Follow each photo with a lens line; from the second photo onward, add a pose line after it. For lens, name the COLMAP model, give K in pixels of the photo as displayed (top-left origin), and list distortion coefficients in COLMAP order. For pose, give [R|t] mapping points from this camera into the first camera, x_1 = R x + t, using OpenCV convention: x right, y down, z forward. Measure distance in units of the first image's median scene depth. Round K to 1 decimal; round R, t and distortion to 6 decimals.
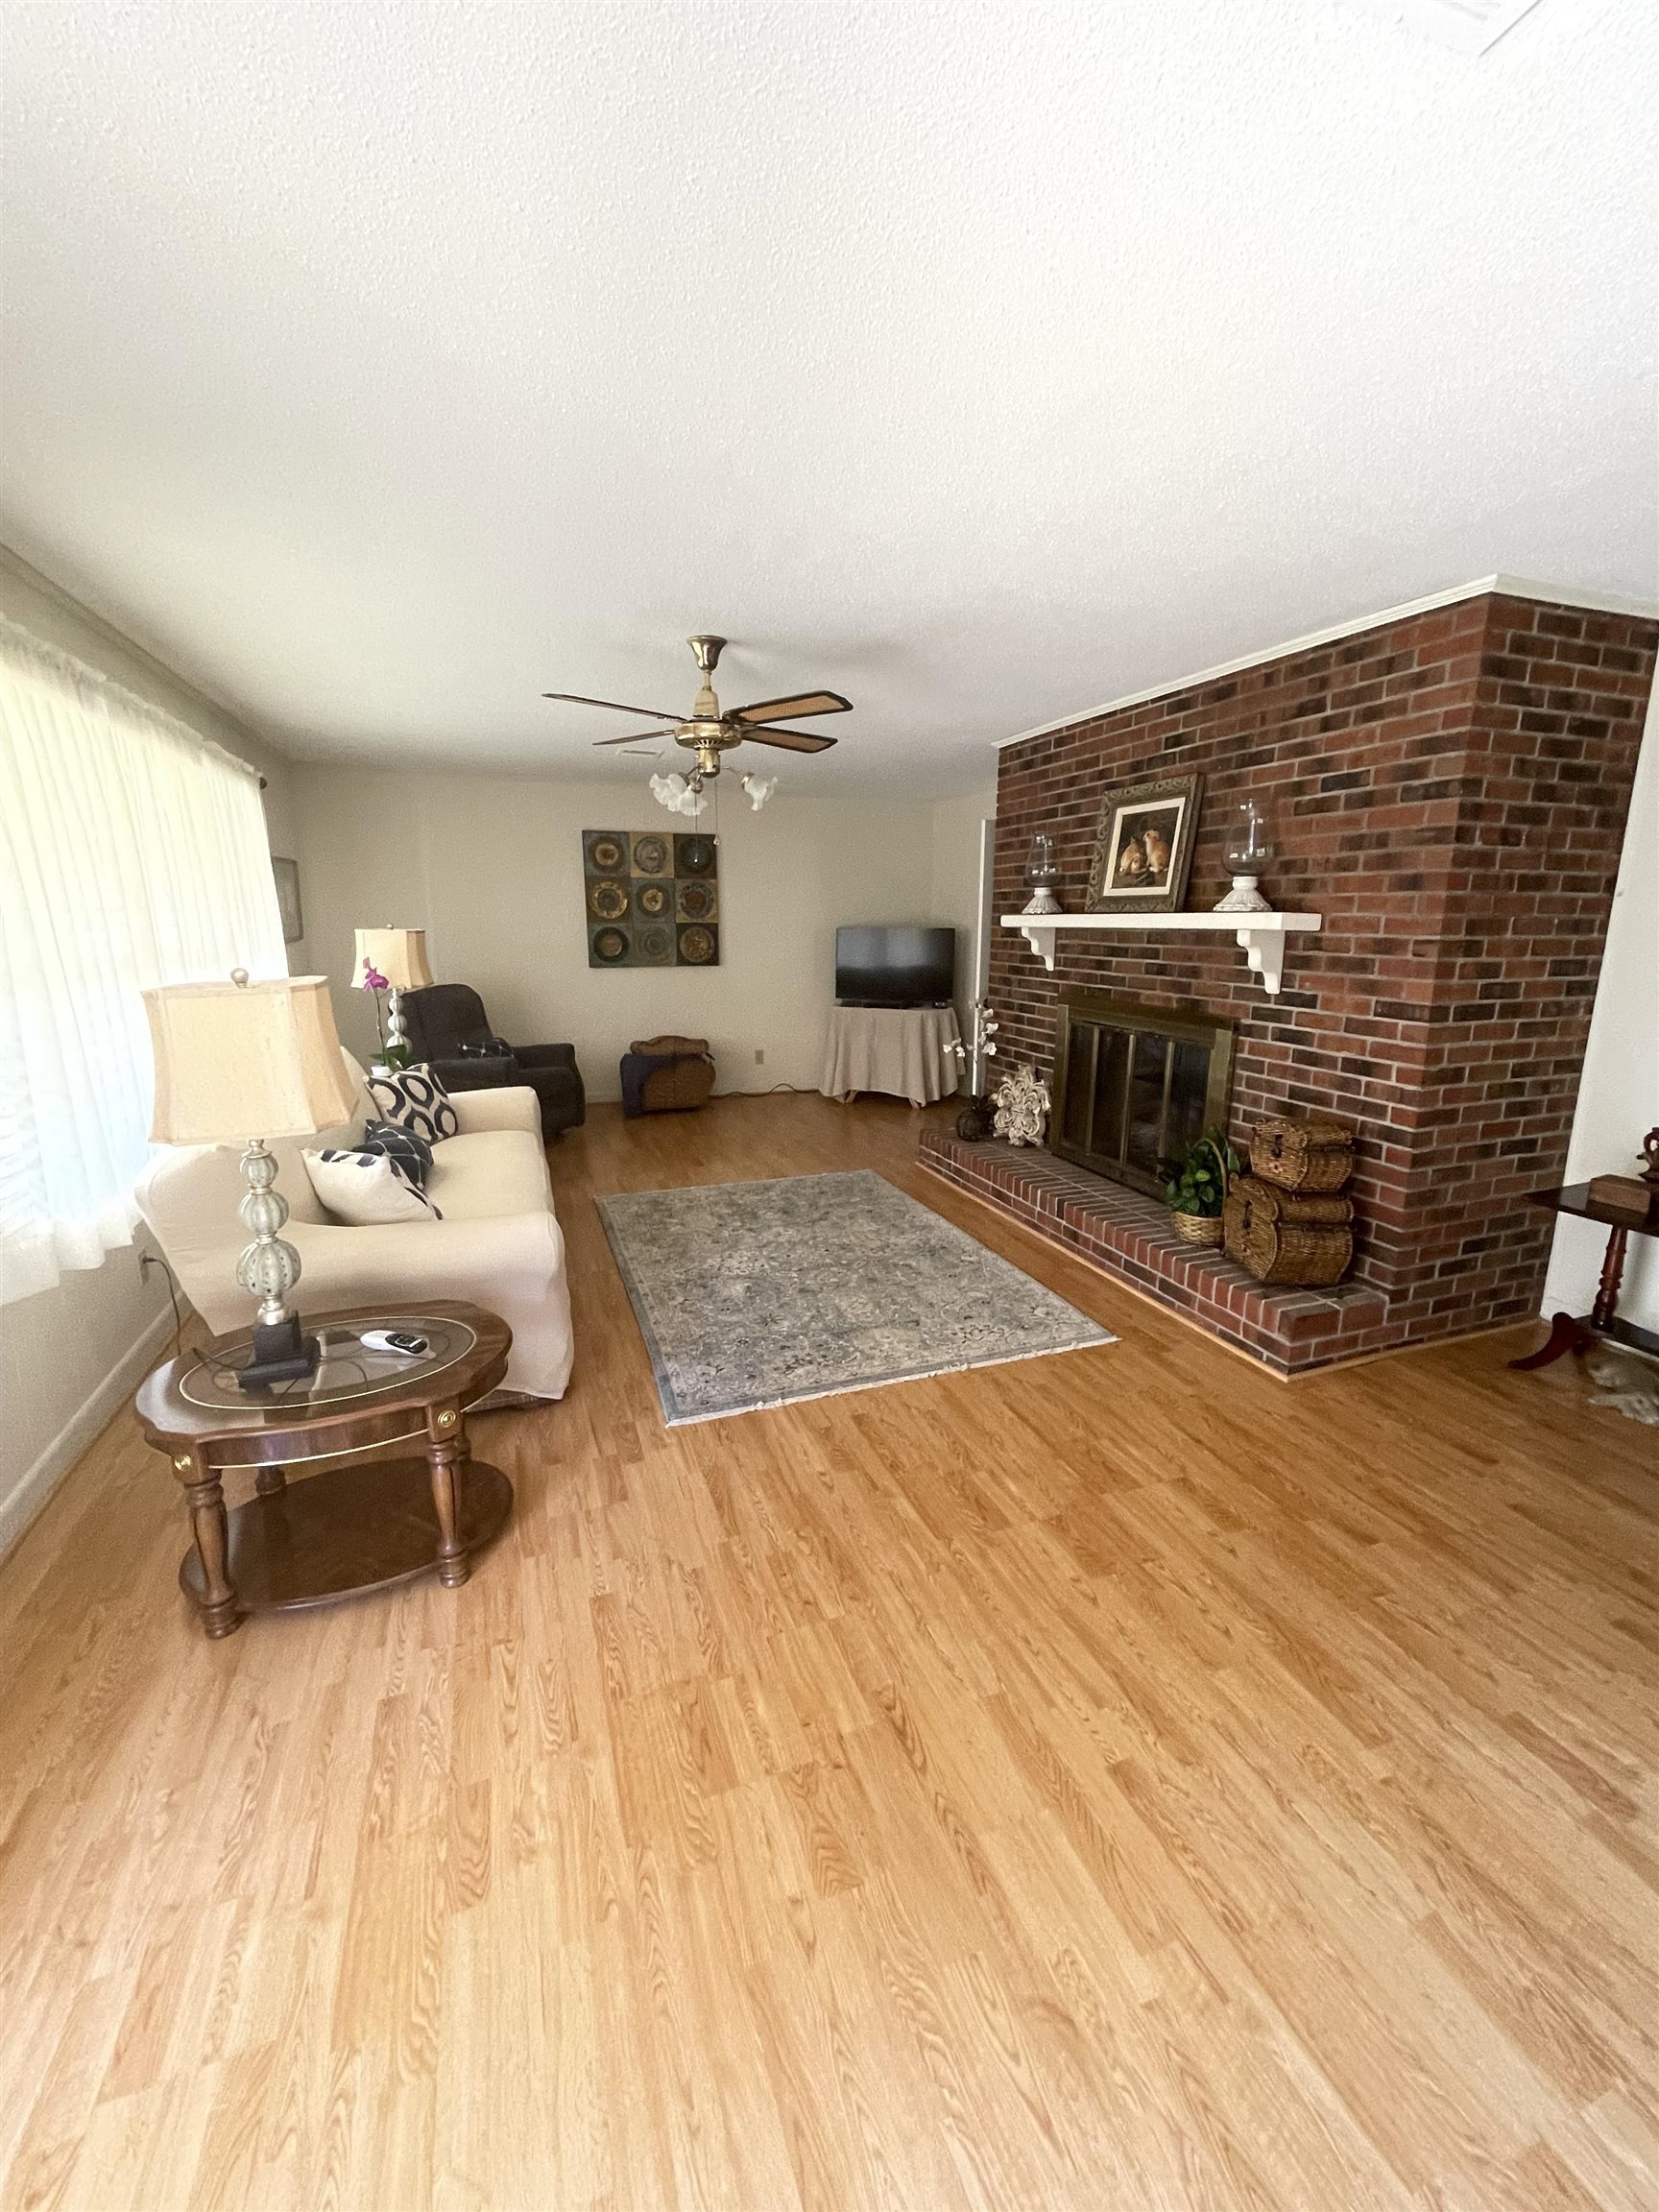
lens RADIAL K [[892.2, 0, 826.4], [0, 892.2, 1102.0], [0, 0, 1]] dist [-0.002666, 0.000629]
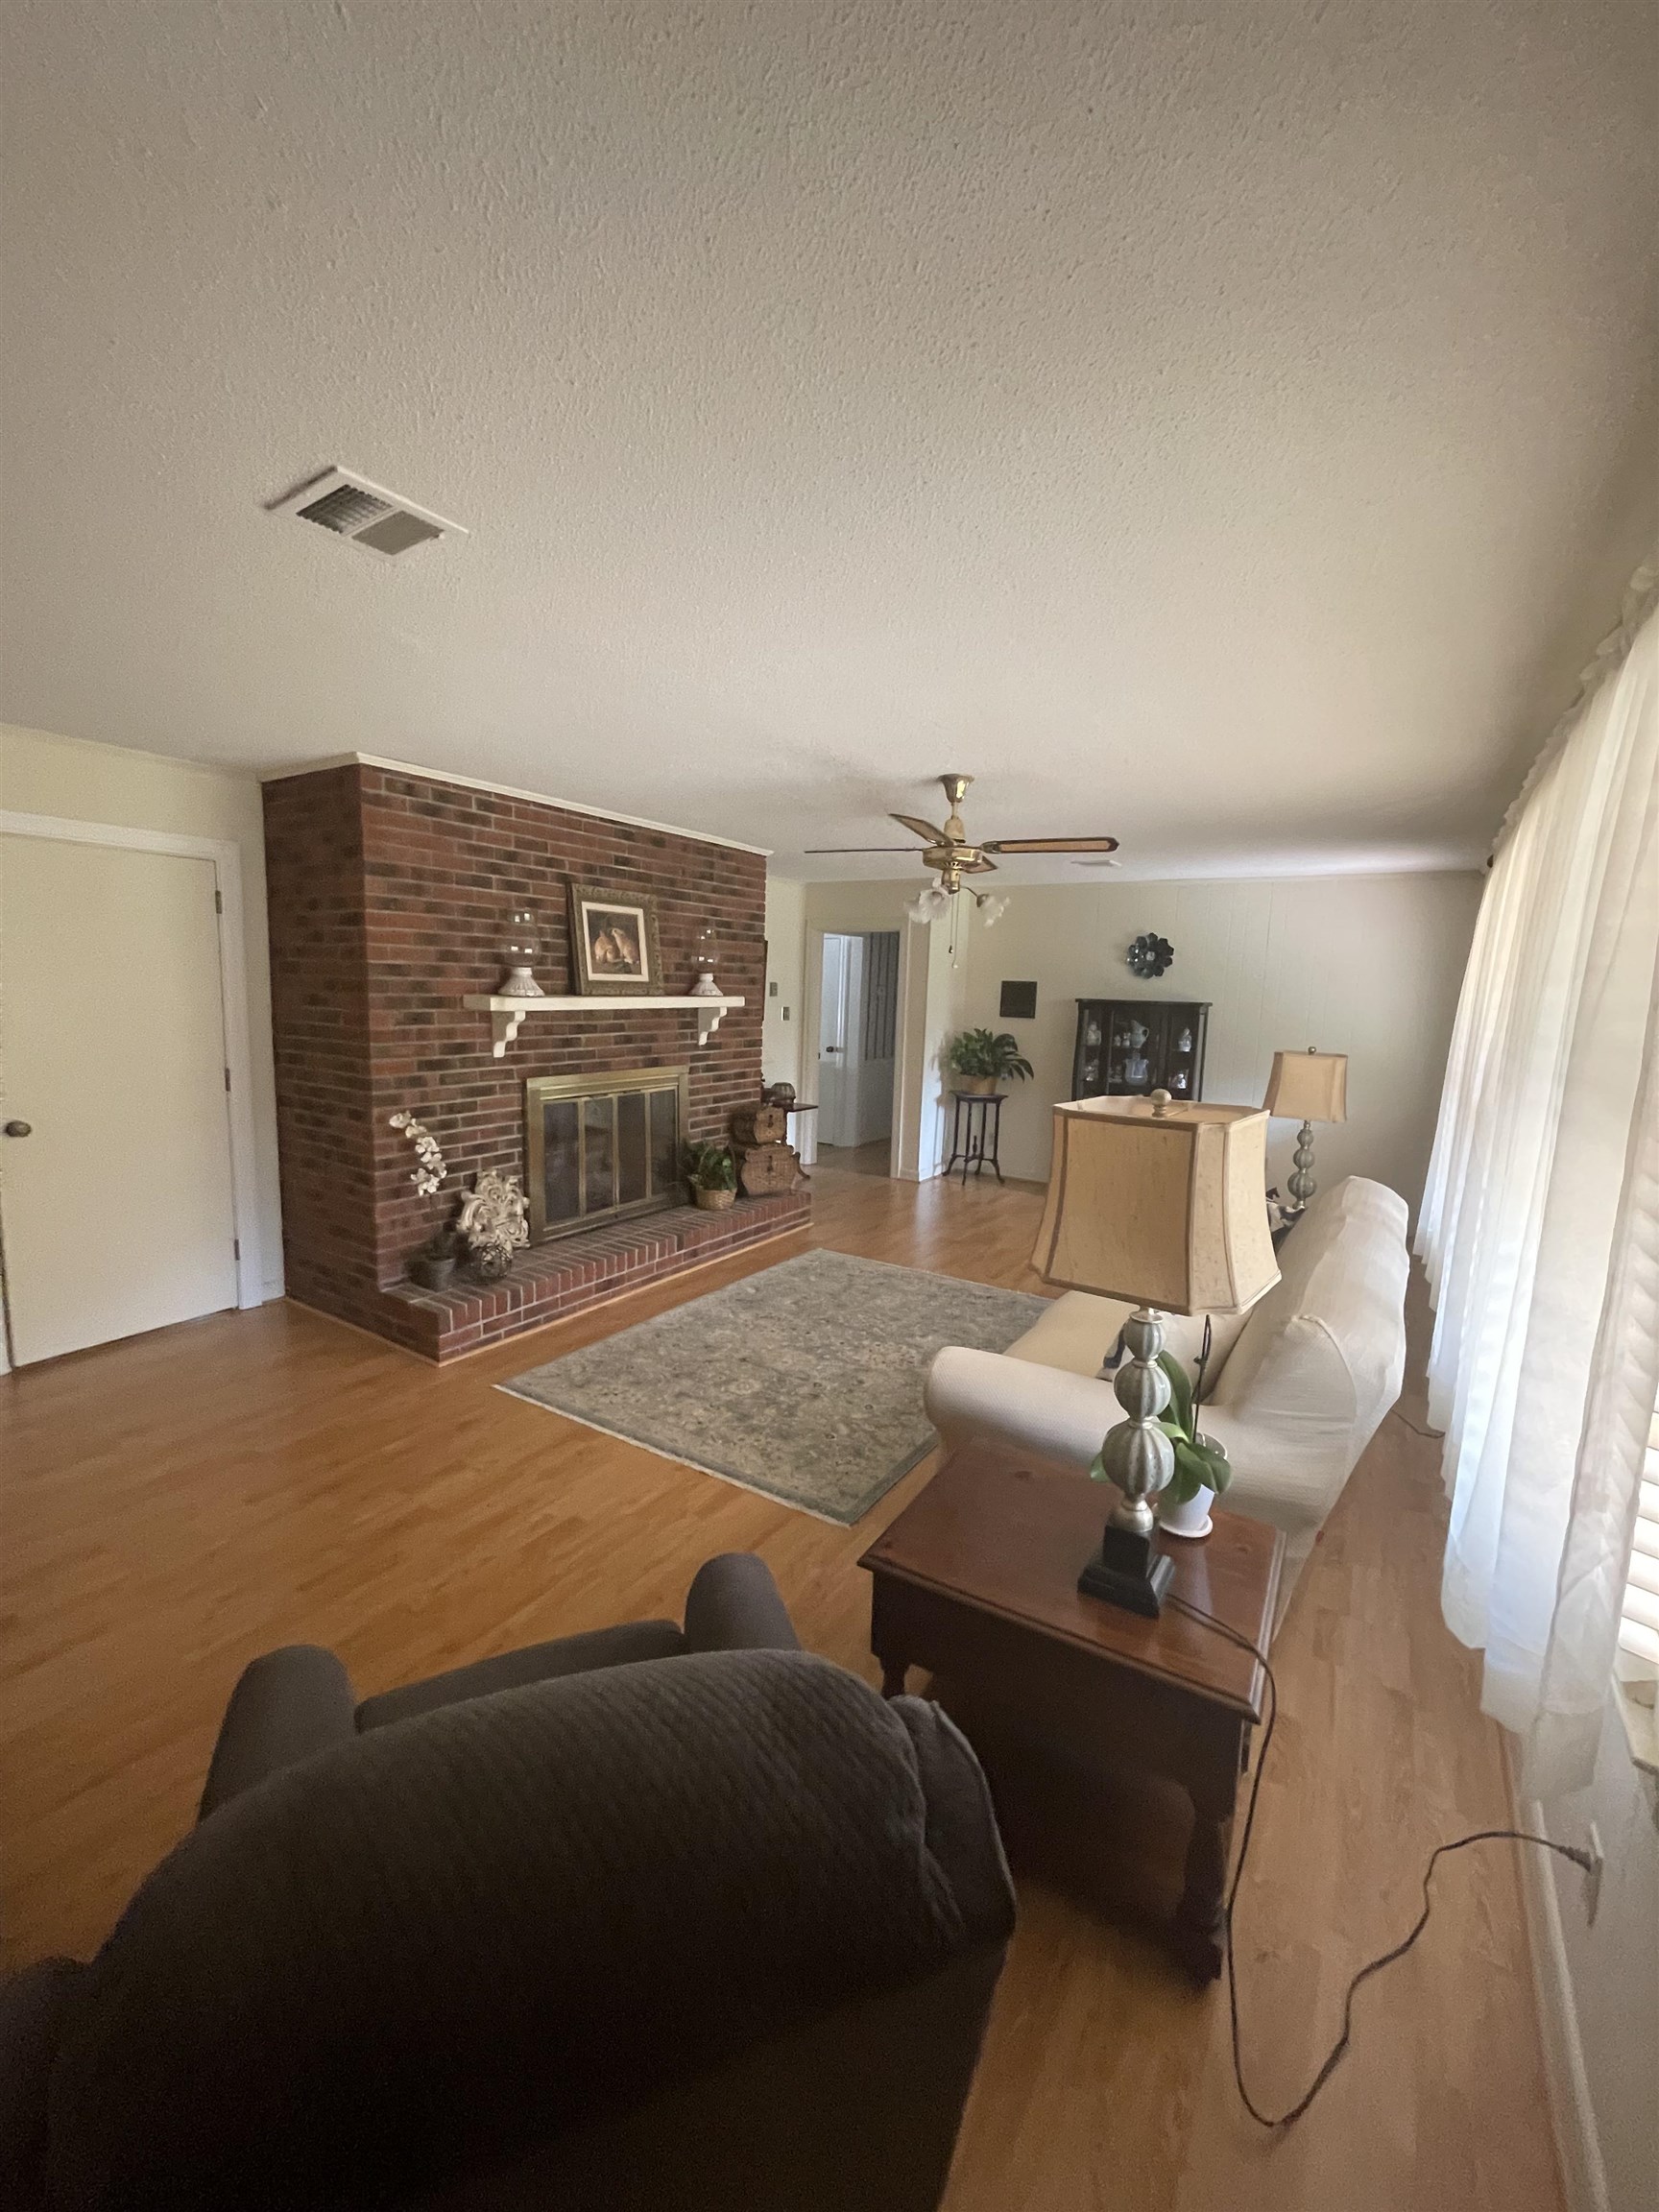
lens RADIAL K [[892.2, 0, 826.4], [0, 892.2, 1102.0], [0, 0, 1]] dist [-0.002666, 0.000629]
pose [[-0.605057, -0.126526, 0.786064, -0.986167], [0.132460, 0.957536, 0.256084, -0.434850], [-0.785086, 0.259067, -0.562605, 1.885117]]
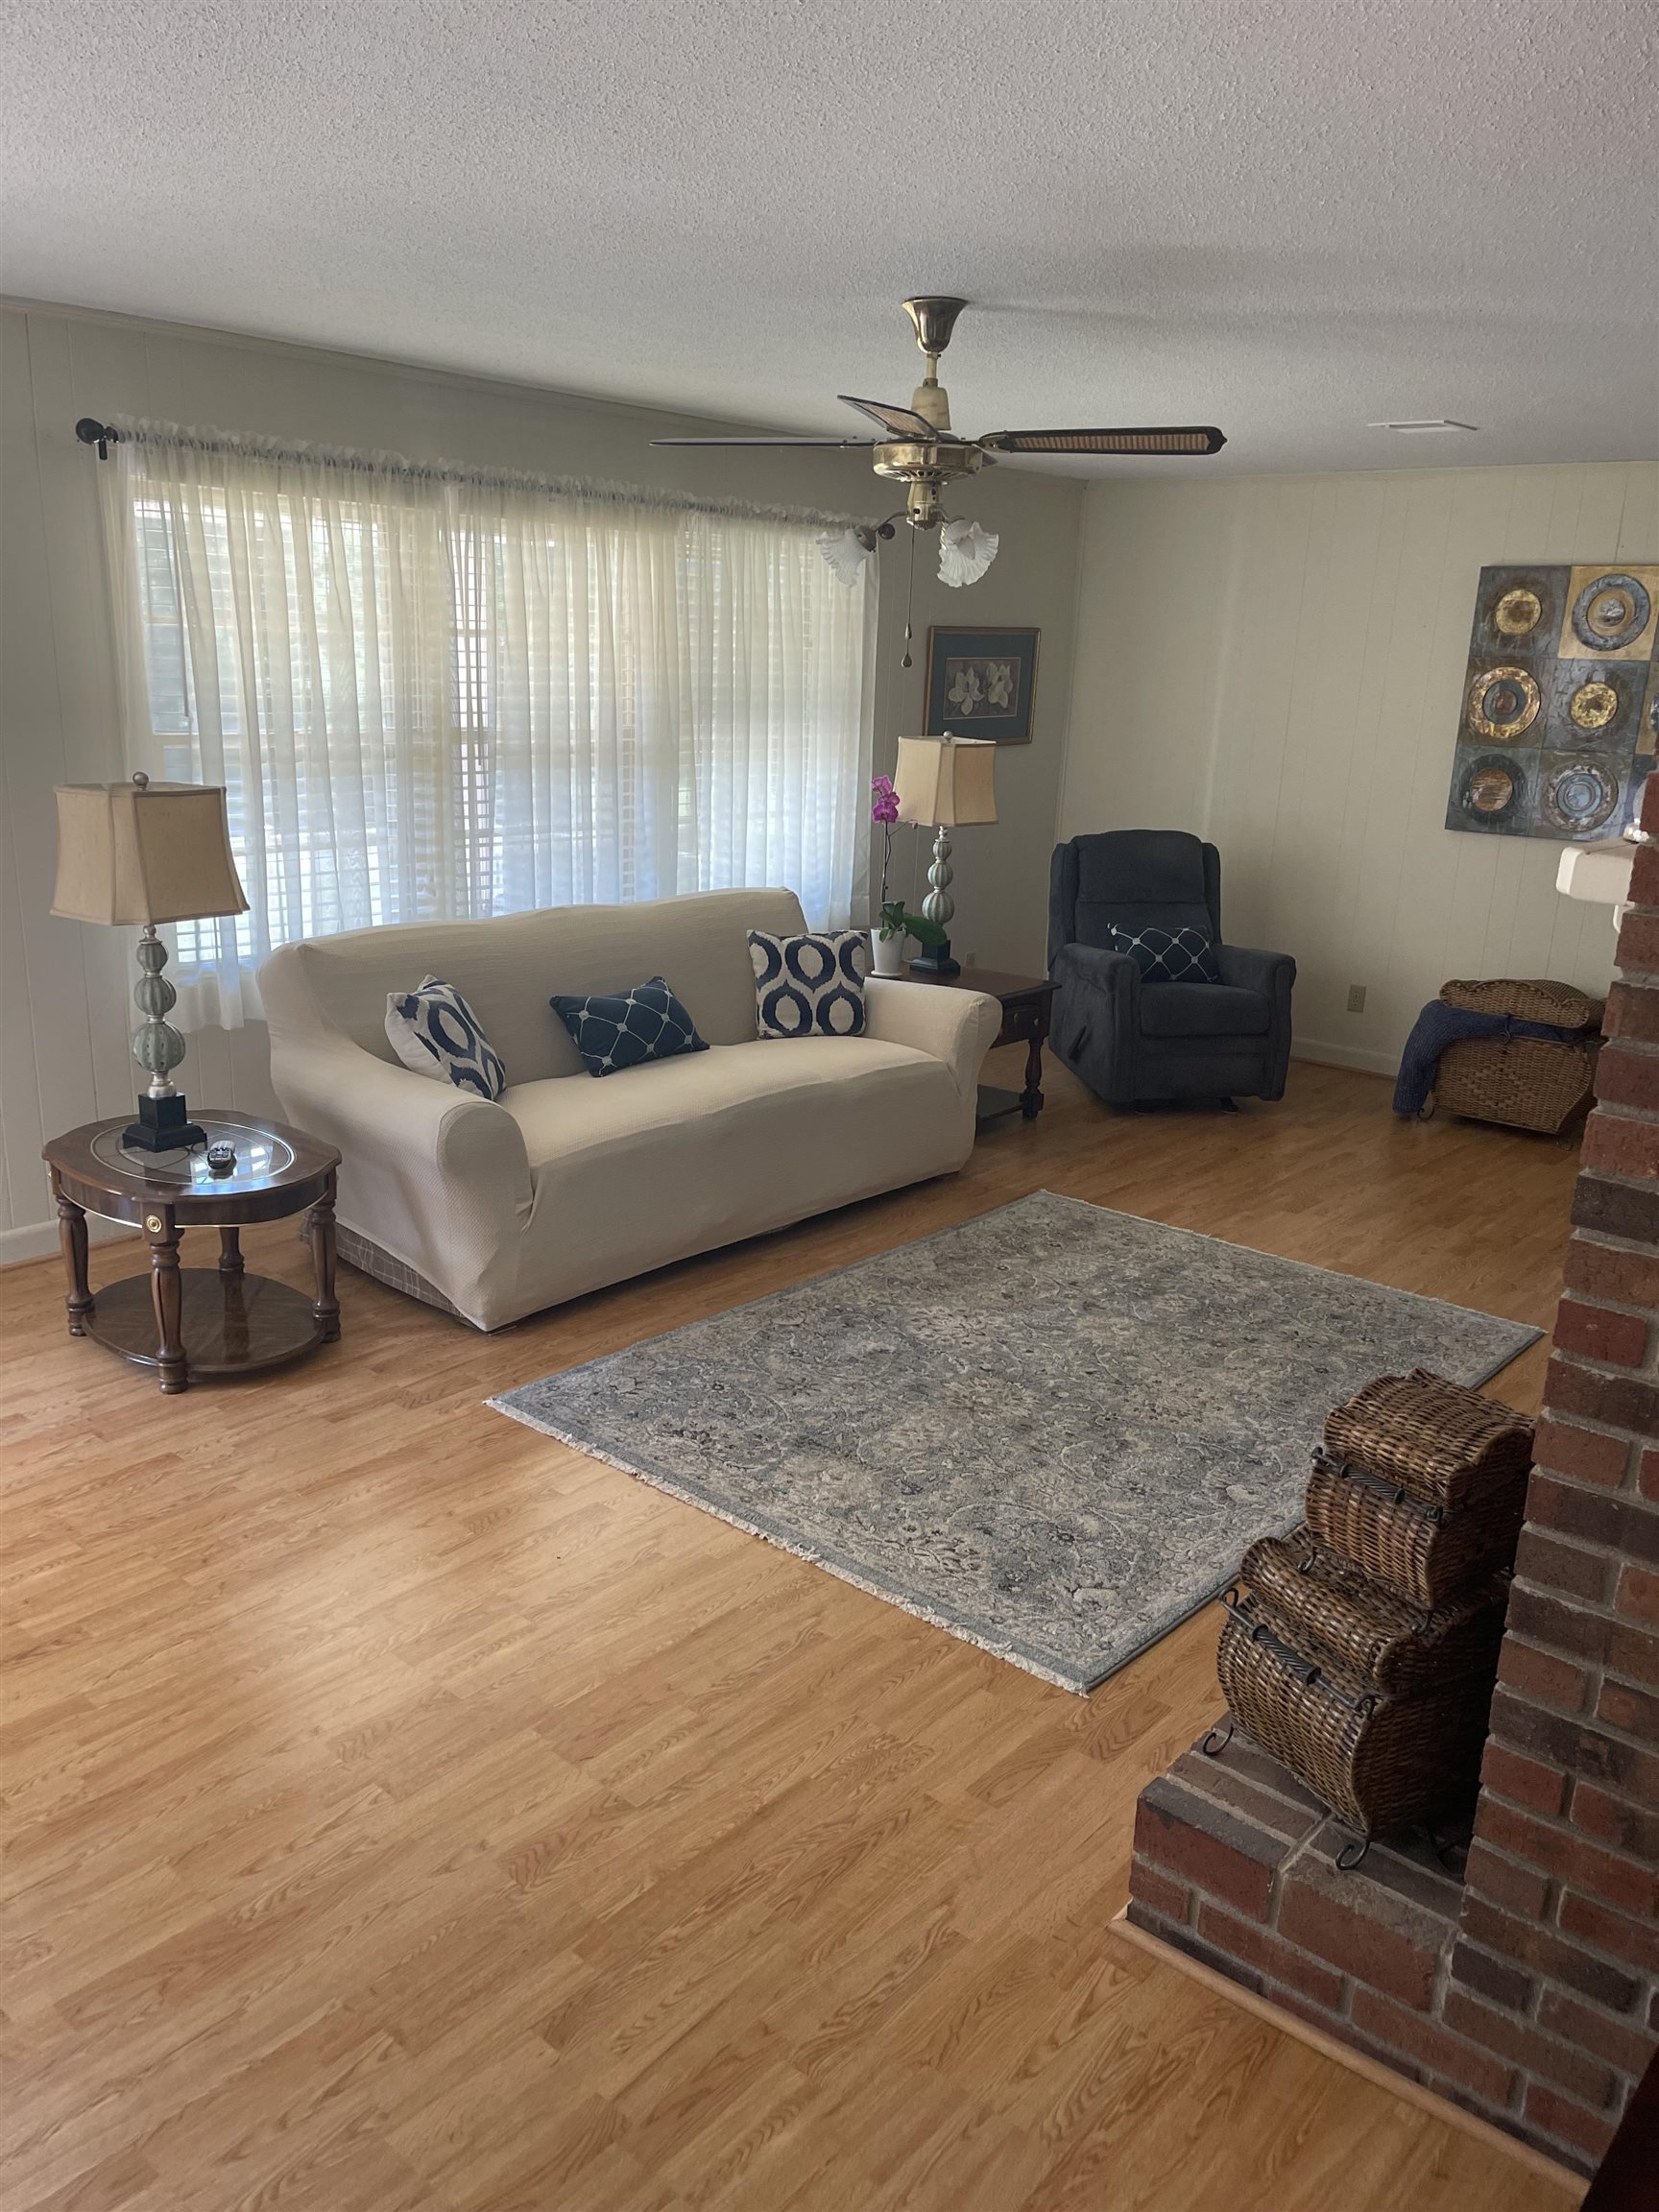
lens RADIAL K [[1657.2, 0, 823.8], [0, 1657.2, 1131.6], [0, 0, 1]] dist [0.087613, -0.125887]
pose [[0.484820, 0.258452, -0.835555, 0.942981], [-0.213965, 0.961361, 0.173215, -0.152611], [0.848038, 0.094802, 0.521387, 0.388948]]
